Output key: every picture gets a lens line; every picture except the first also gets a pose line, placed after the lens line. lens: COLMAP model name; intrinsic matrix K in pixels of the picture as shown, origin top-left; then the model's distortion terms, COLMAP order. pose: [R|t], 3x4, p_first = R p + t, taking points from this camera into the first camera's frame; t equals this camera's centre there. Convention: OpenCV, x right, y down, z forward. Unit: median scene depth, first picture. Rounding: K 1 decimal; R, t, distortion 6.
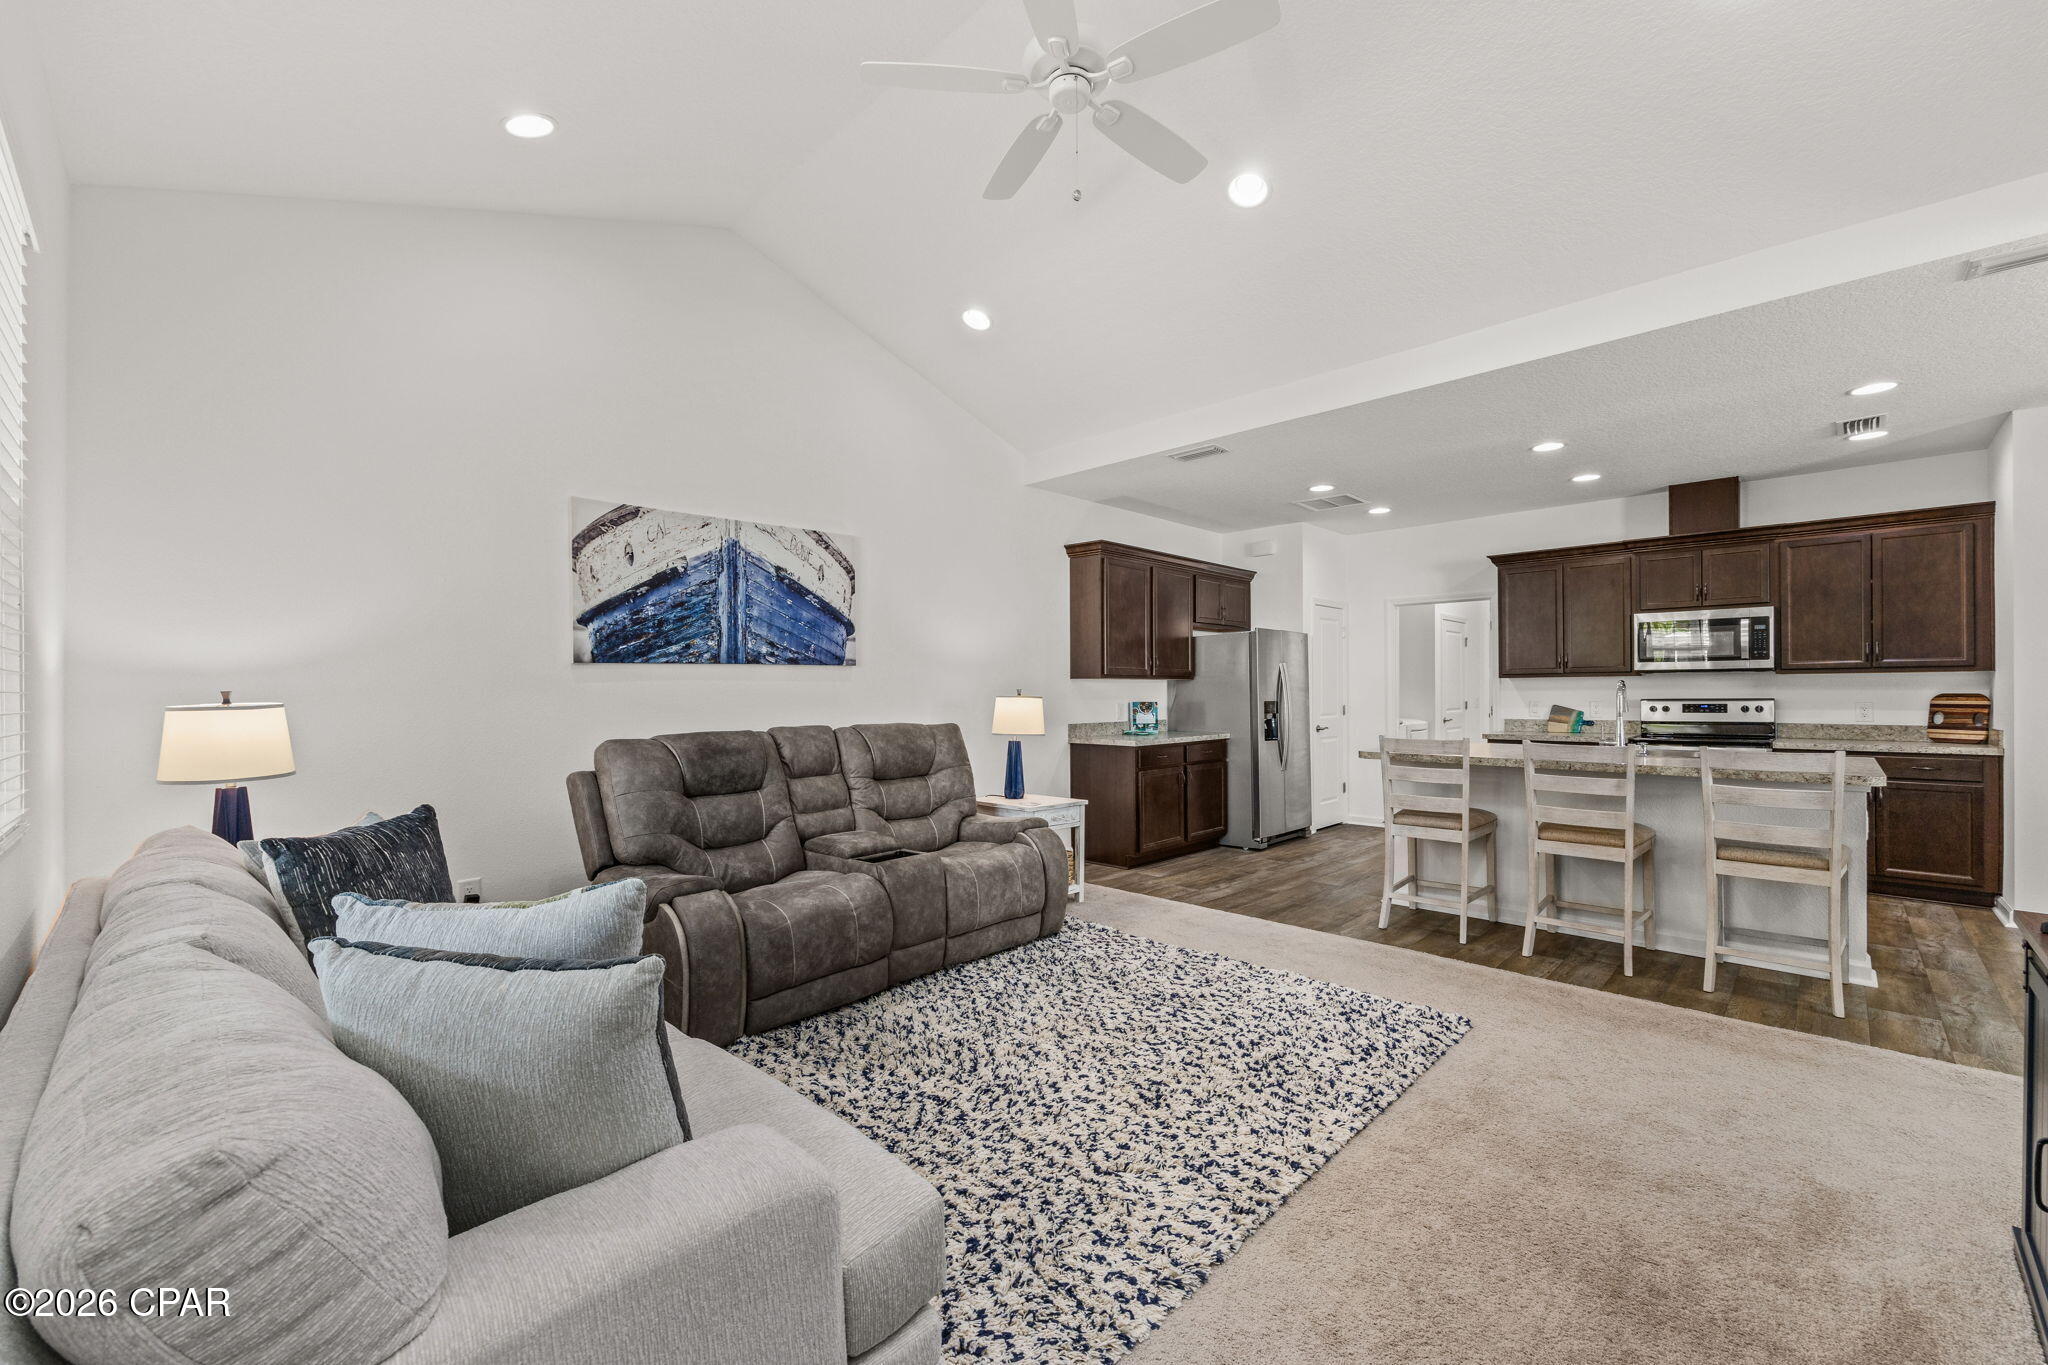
lens RADIAL K [[836.7, 0, 1027.4], [0, 836.7, 693.1], [0, 0, 1]] dist [0.000906, 0.000007]
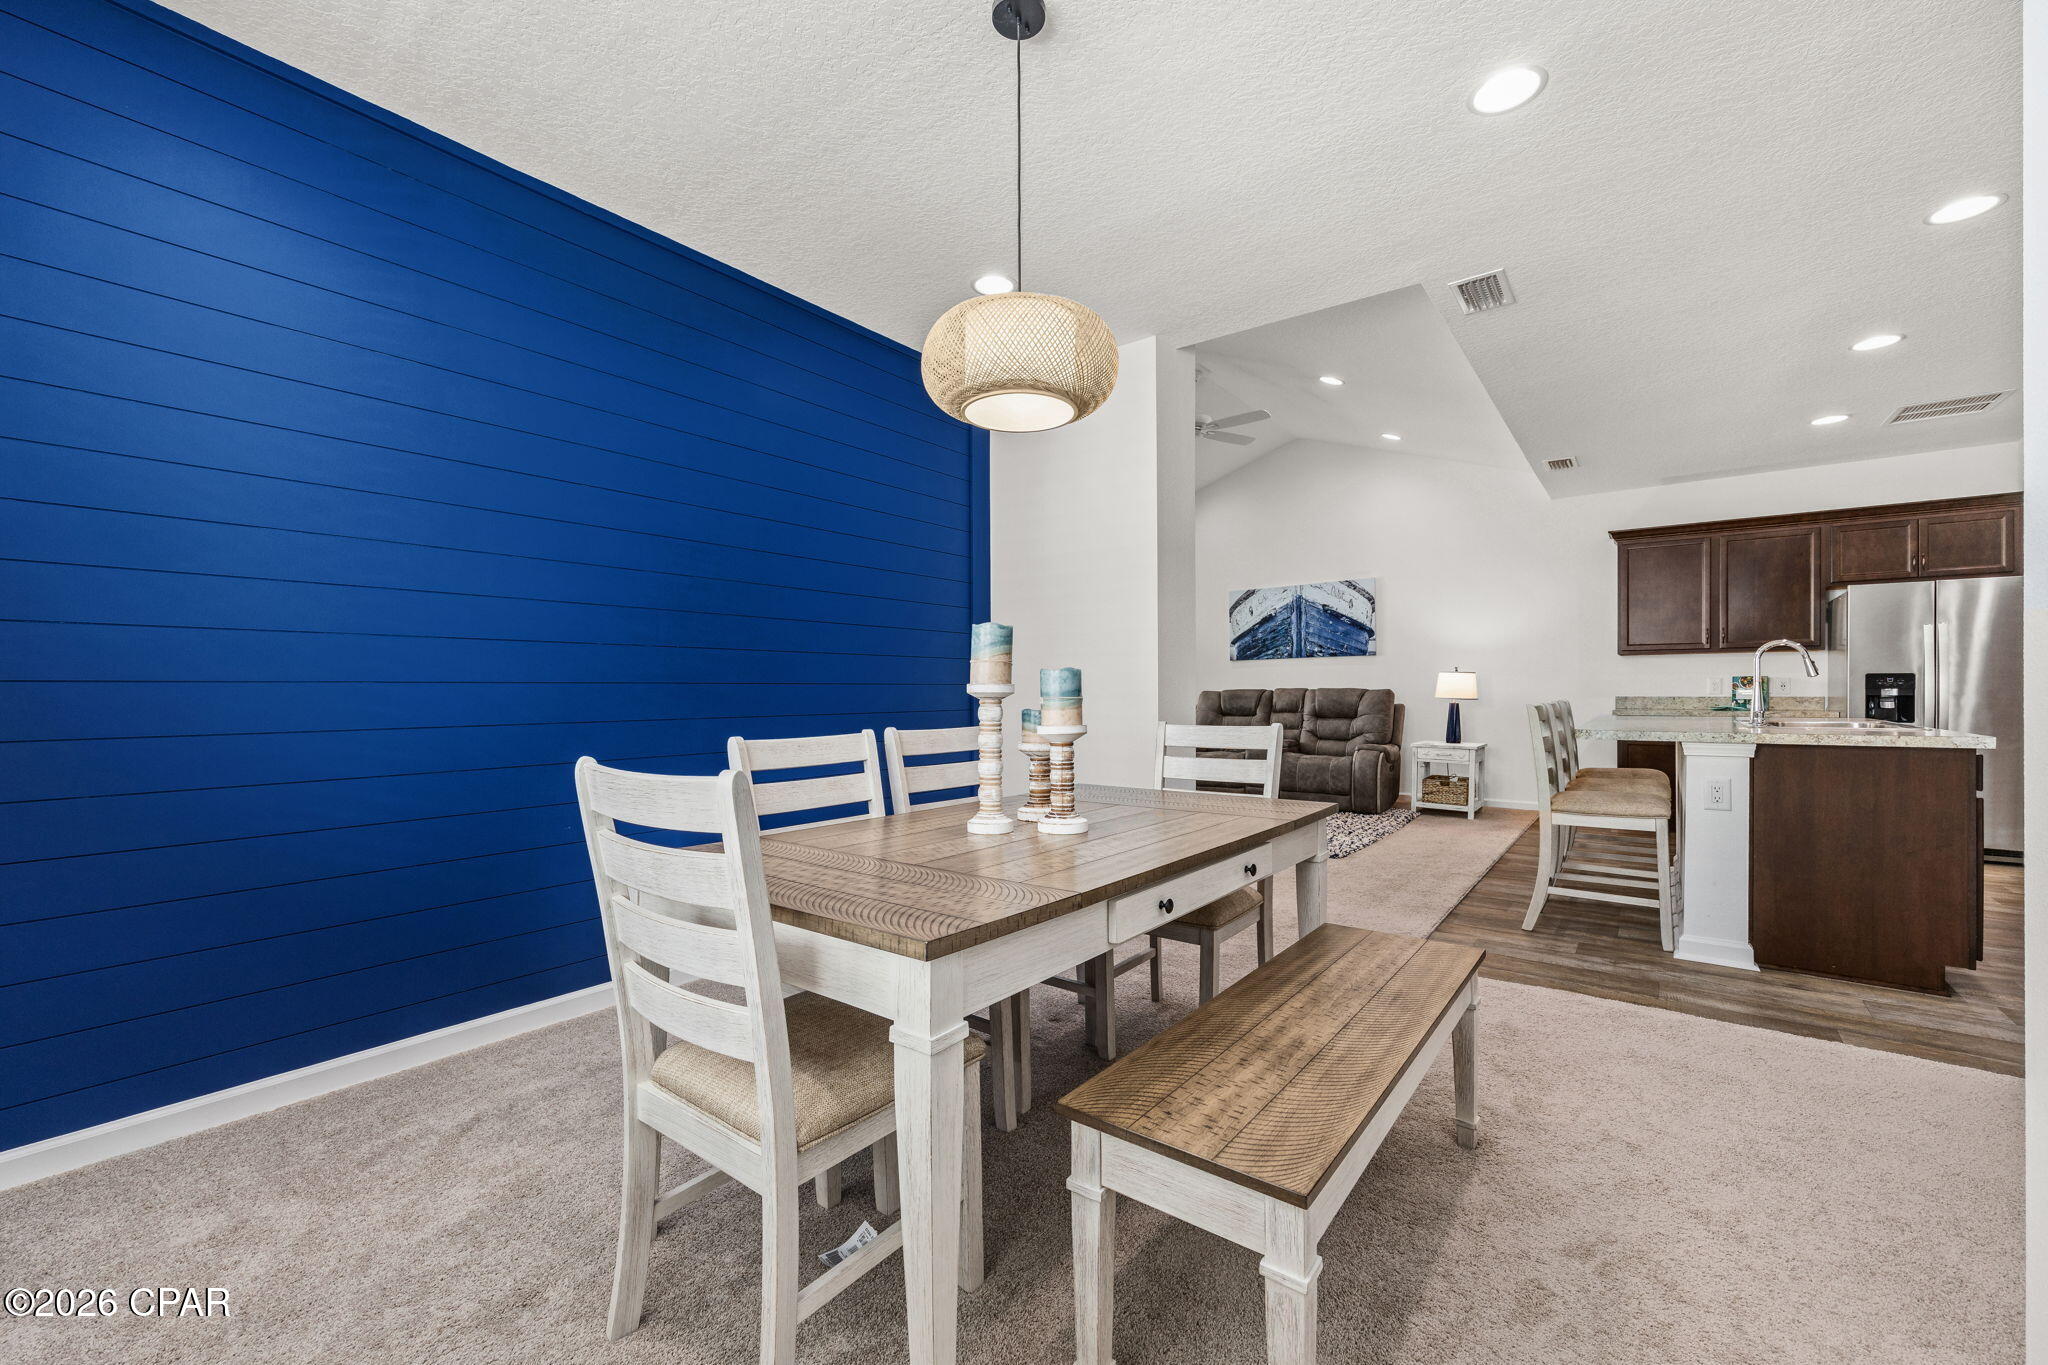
lens RADIAL K [[836.7, 0, 1027.4], [0, 836.7, 693.1], [0, 0, 1]] dist [0.000906, 0.000007]
pose [[0.118935, 0.006630, -0.992880, 1.542836], [0.001383, 0.999976, 0.006843, 0.034376], [0.992901, -0.002187, 0.118923, 0.124243]]
